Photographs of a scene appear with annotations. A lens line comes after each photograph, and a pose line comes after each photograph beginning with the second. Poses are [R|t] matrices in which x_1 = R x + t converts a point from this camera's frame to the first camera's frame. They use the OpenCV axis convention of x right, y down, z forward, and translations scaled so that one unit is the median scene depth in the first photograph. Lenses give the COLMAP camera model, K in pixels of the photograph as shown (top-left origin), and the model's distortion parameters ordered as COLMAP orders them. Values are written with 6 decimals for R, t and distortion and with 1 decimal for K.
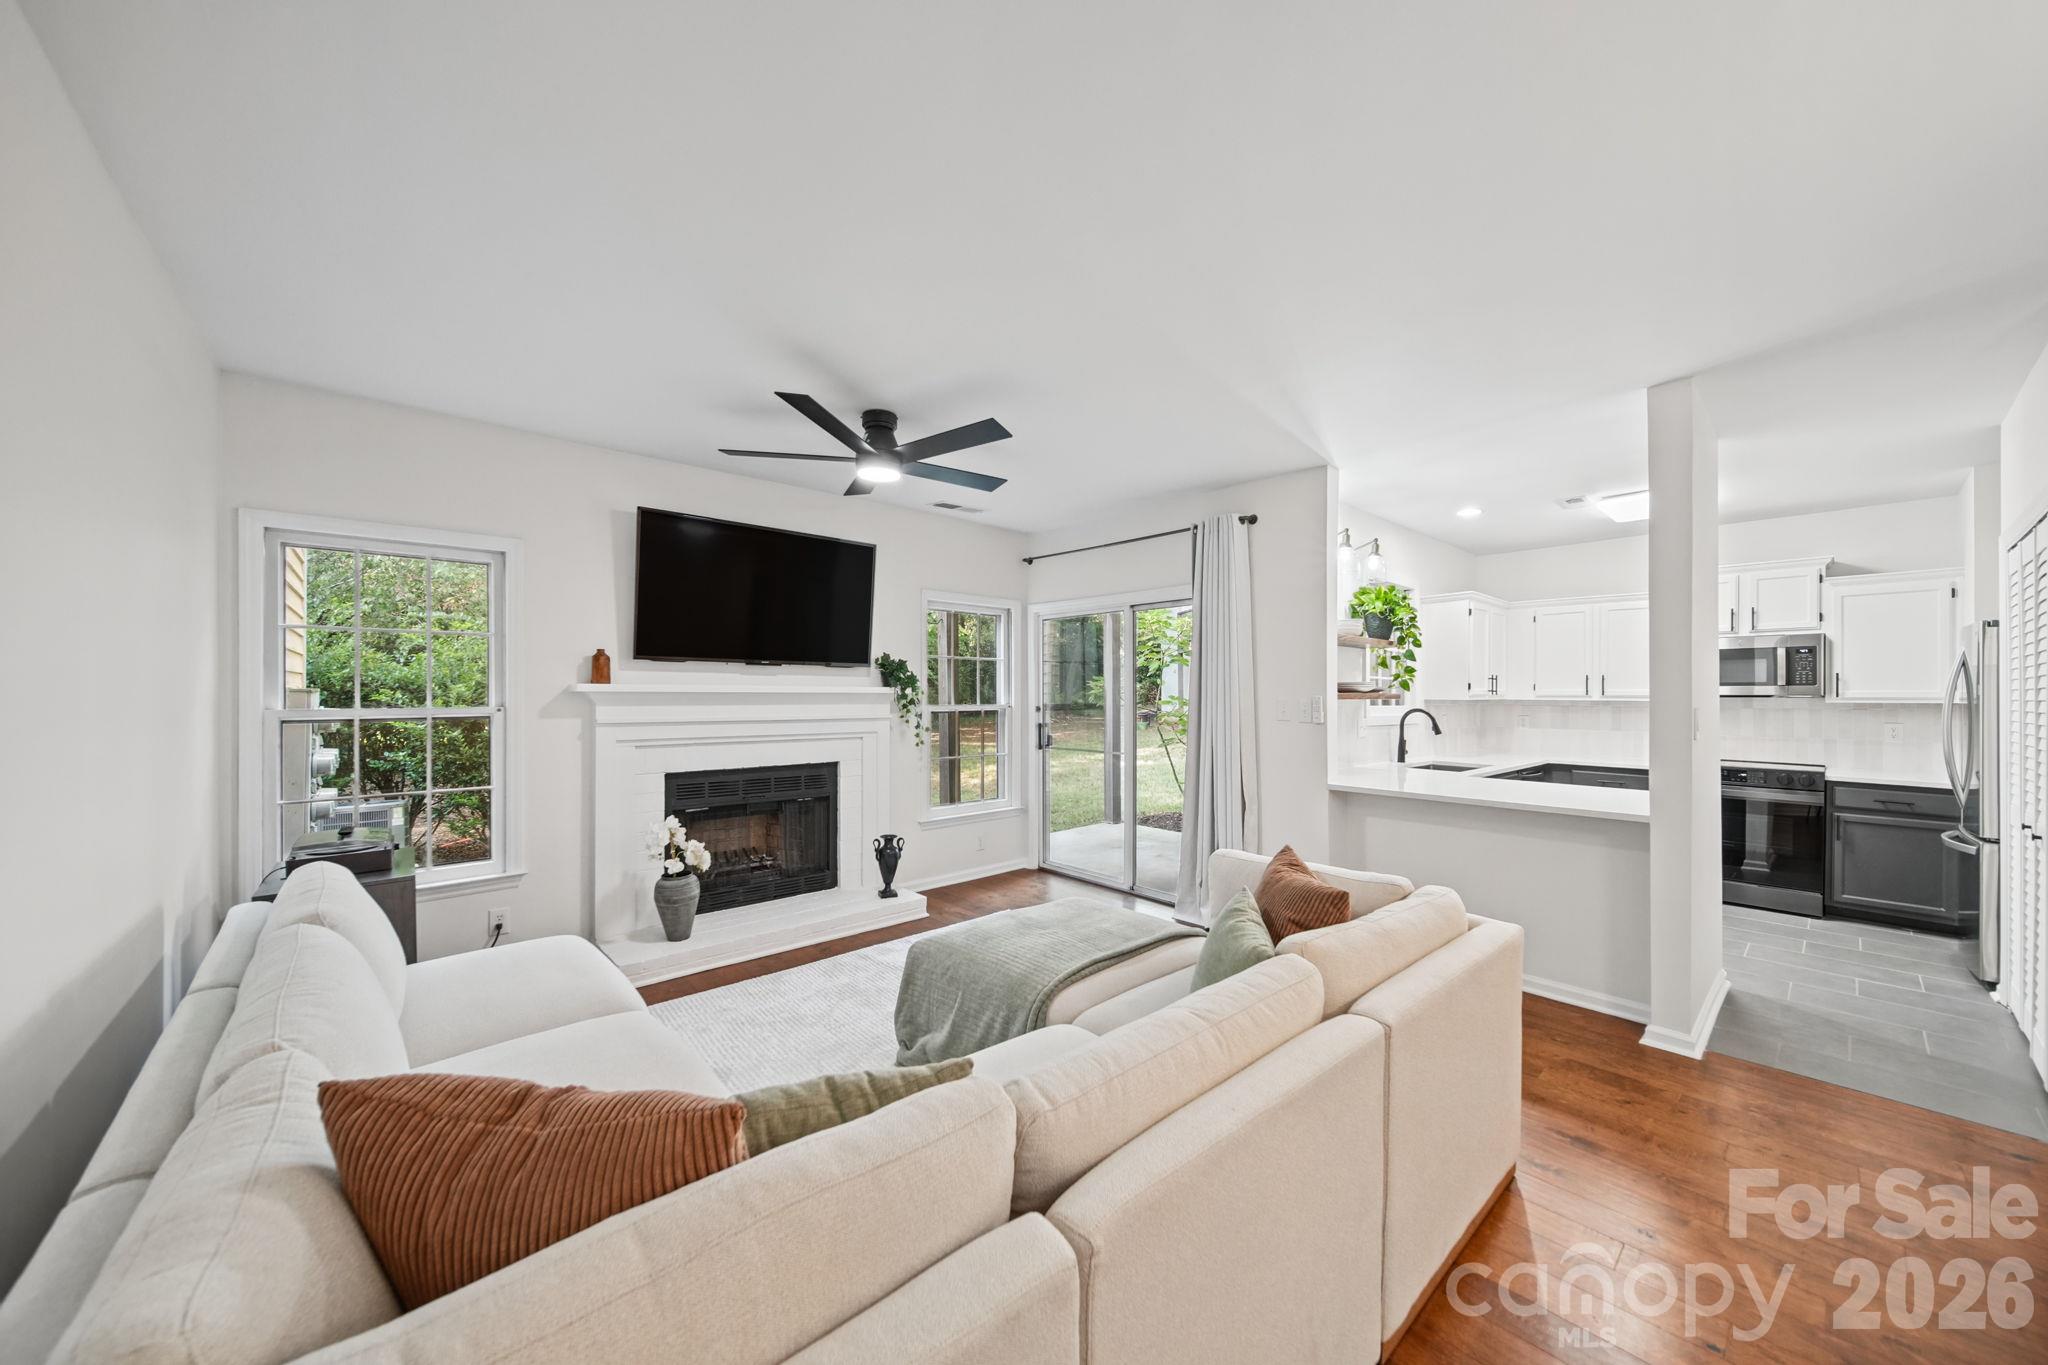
lens RADIAL K [[731.0, 0, 1018.8], [0, 731.0, 684.4], [0, 0, 1]] dist [-0.000076, -0.000053]
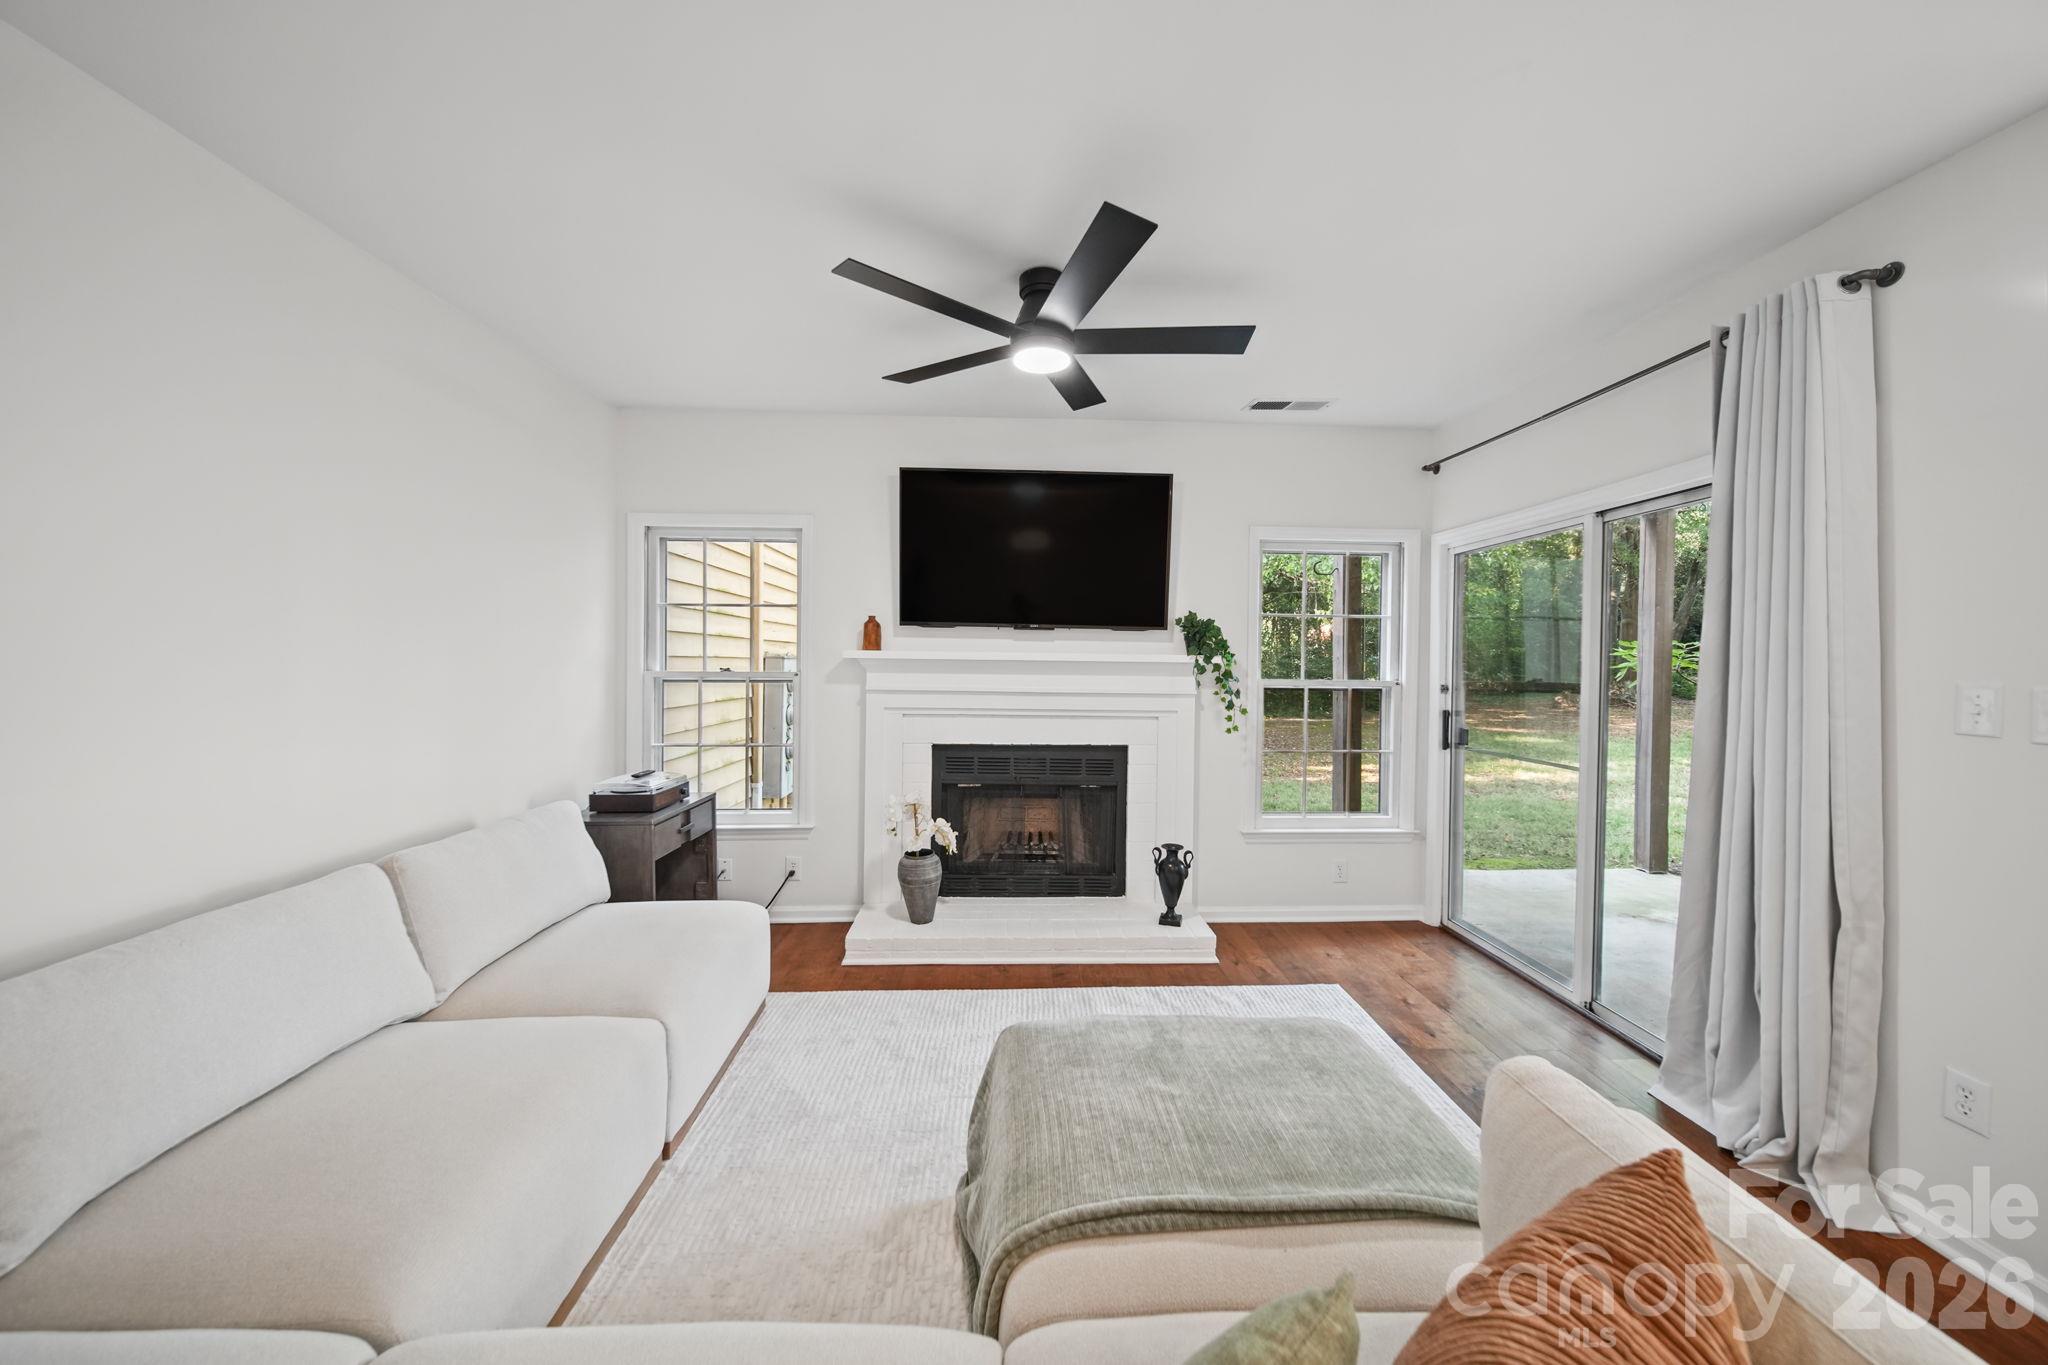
lens RADIAL K [[717.4, 0, 1026.5], [0, 717.4, 667.0], [0, 0, 1]] dist [0.000779, -0.000087]
pose [[0.772616, 0.011998, -0.634760, 0.185769], [-0.001491, 0.999853, 0.017084, 0.003986], [0.634872, -0.012253, 0.772521, 0.315577]]
